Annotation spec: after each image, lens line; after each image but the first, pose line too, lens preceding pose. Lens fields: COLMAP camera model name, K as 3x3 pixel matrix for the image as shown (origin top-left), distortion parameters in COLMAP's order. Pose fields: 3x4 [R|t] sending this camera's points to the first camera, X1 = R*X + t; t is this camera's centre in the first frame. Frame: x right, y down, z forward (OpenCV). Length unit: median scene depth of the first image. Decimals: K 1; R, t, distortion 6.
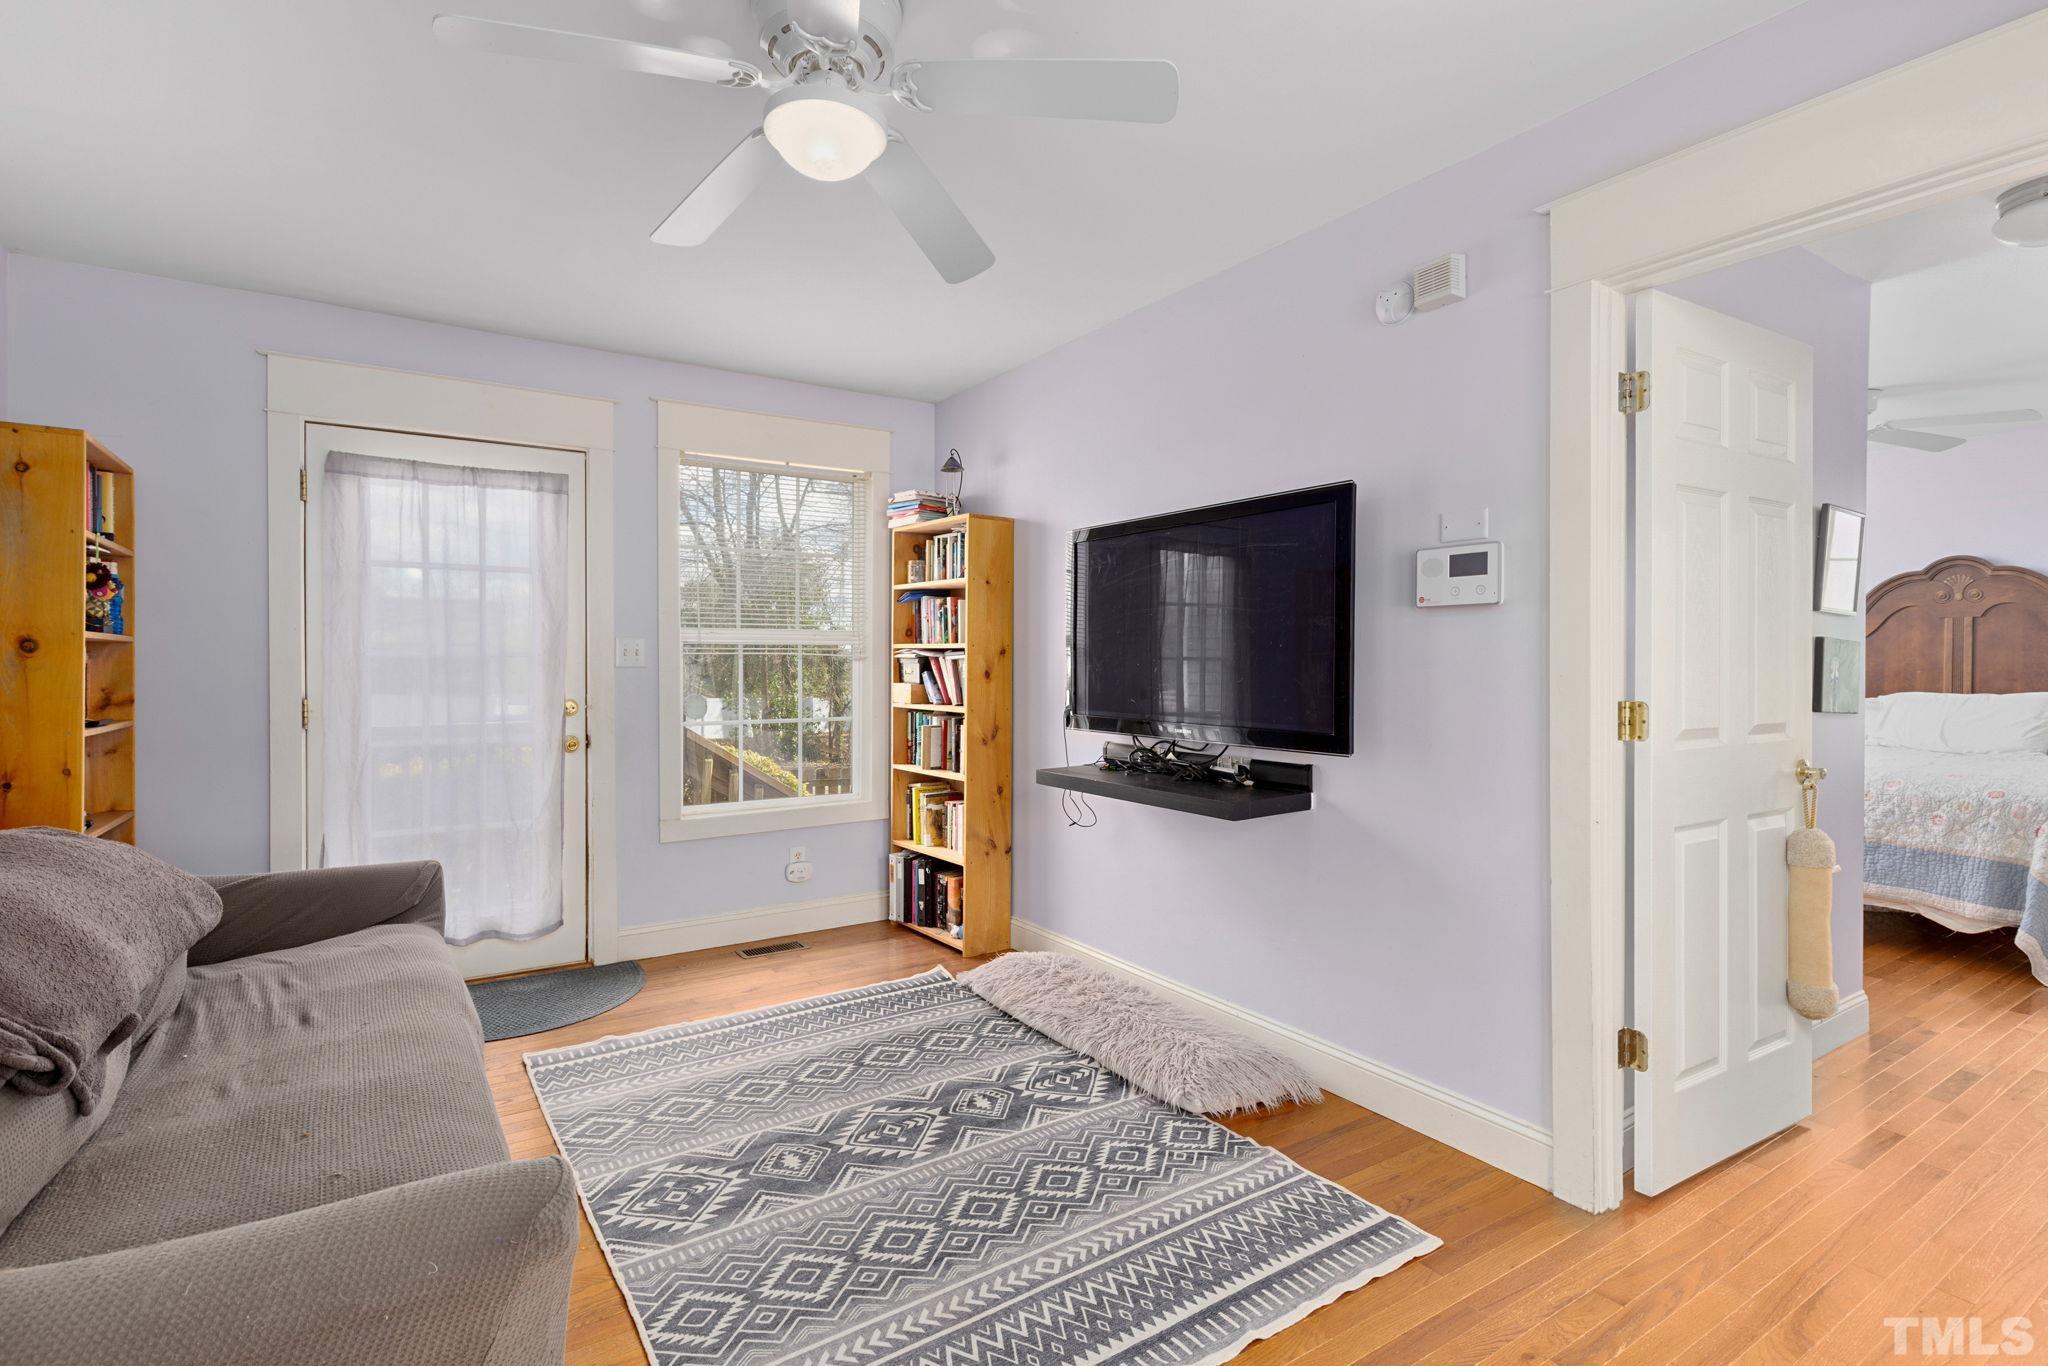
lens RADIAL K [[924.3, 0, 1032.3], [0, 924.3, 672.4], [0, 0, 1]] dist [0.001443, 0.000530]
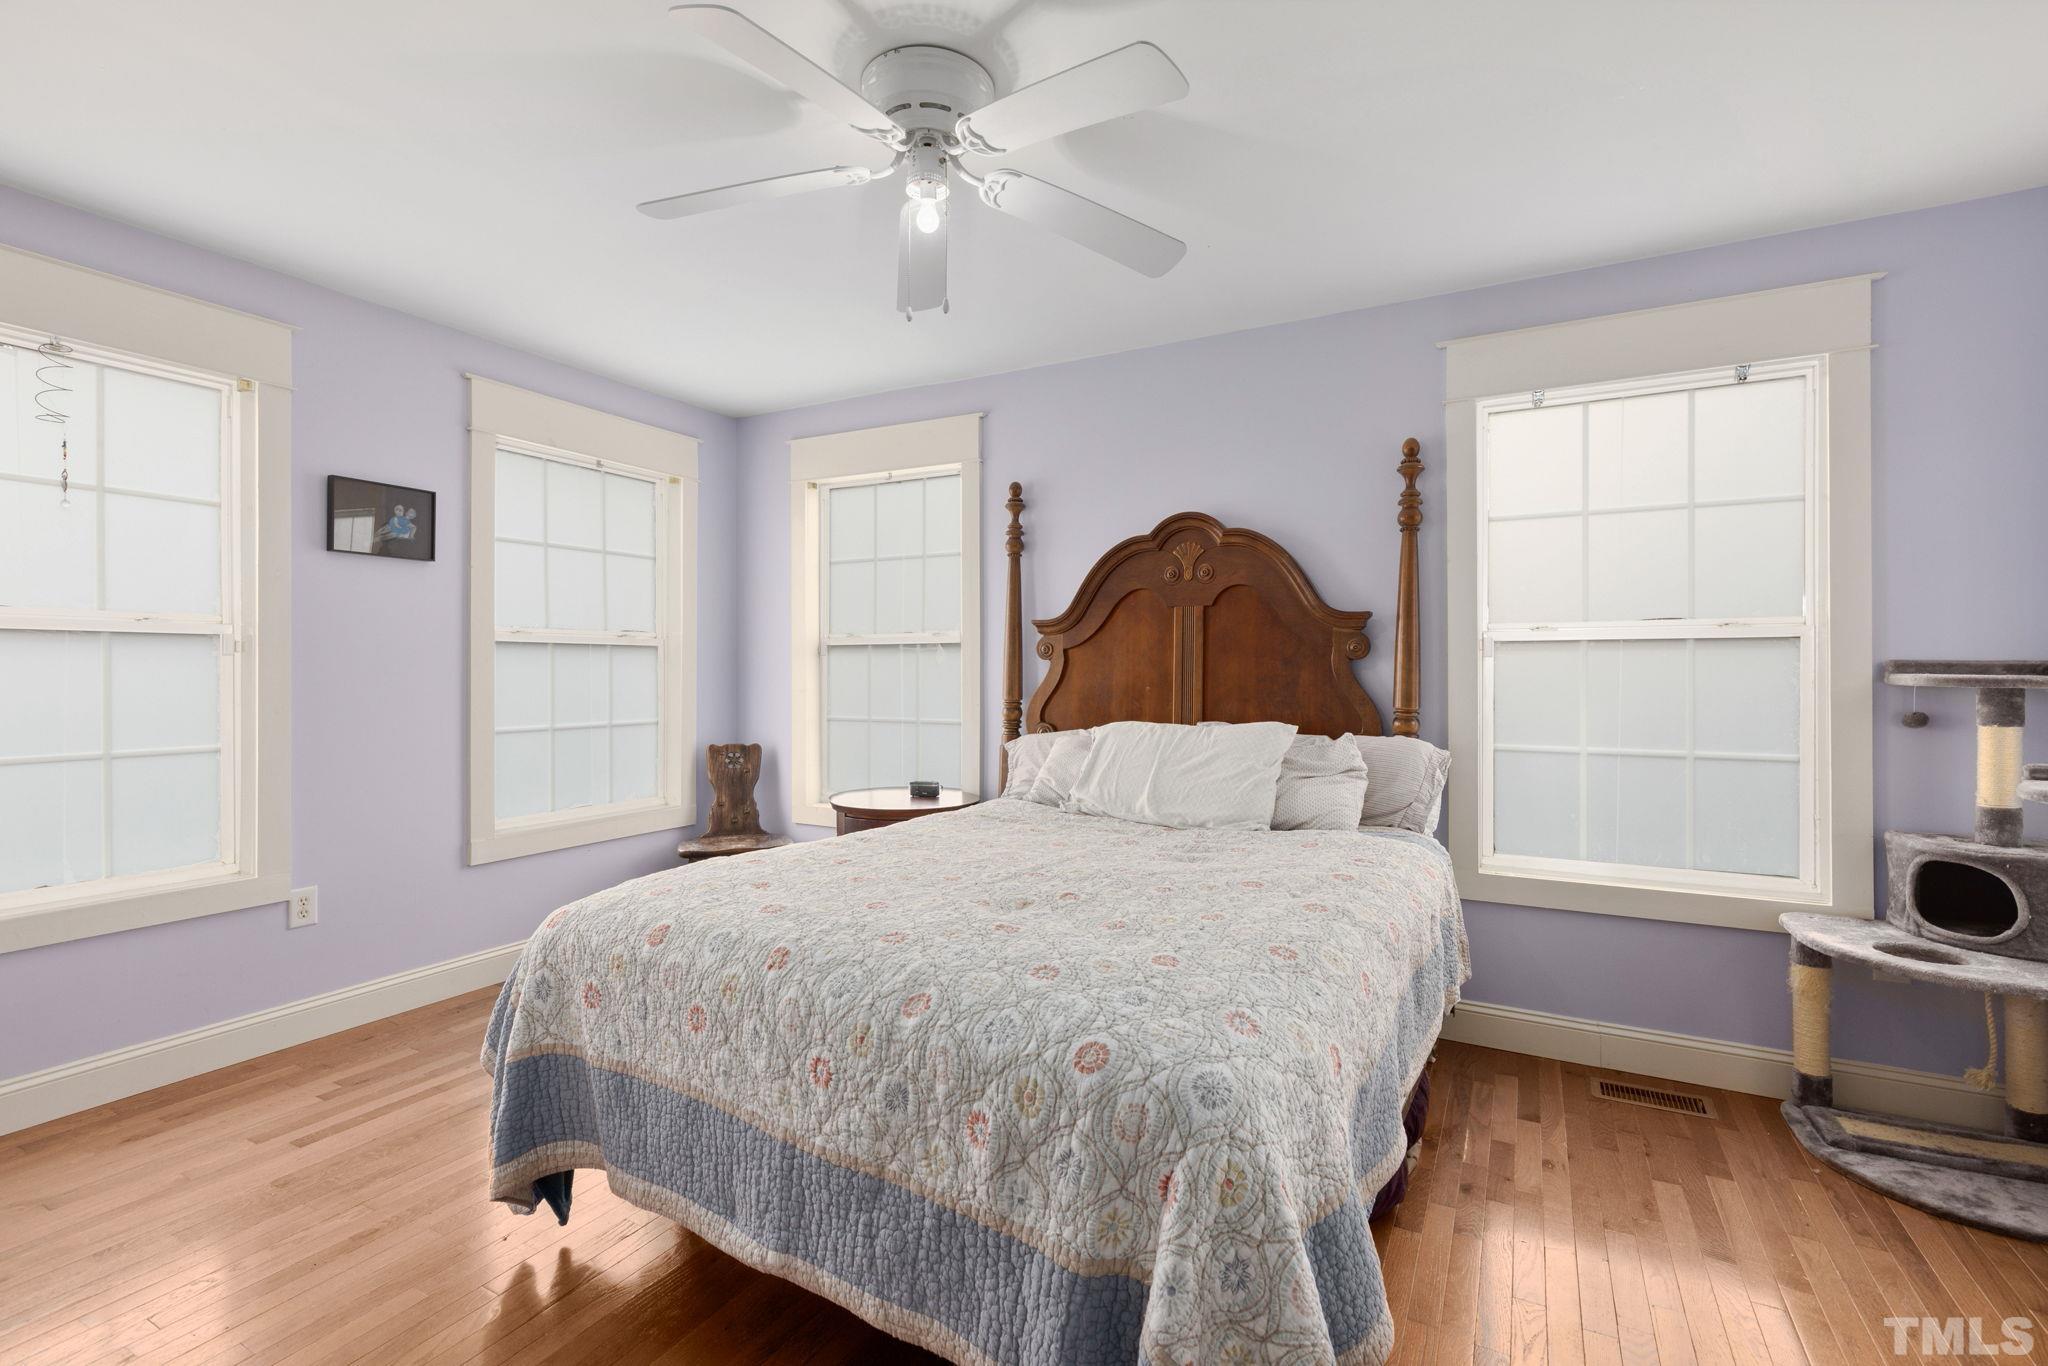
lens RADIAL K [[924.3, 0, 1032.3], [0, 924.3, 672.4], [0, 0, 1]] dist [0.001443, 0.000530]
pose [[0.869997, 0.003300, 0.493046, 0.701893], [0.003778, 0.999904, -0.013359, -0.005384], [-0.493043, 0.013485, 0.869901, 0.585862]]
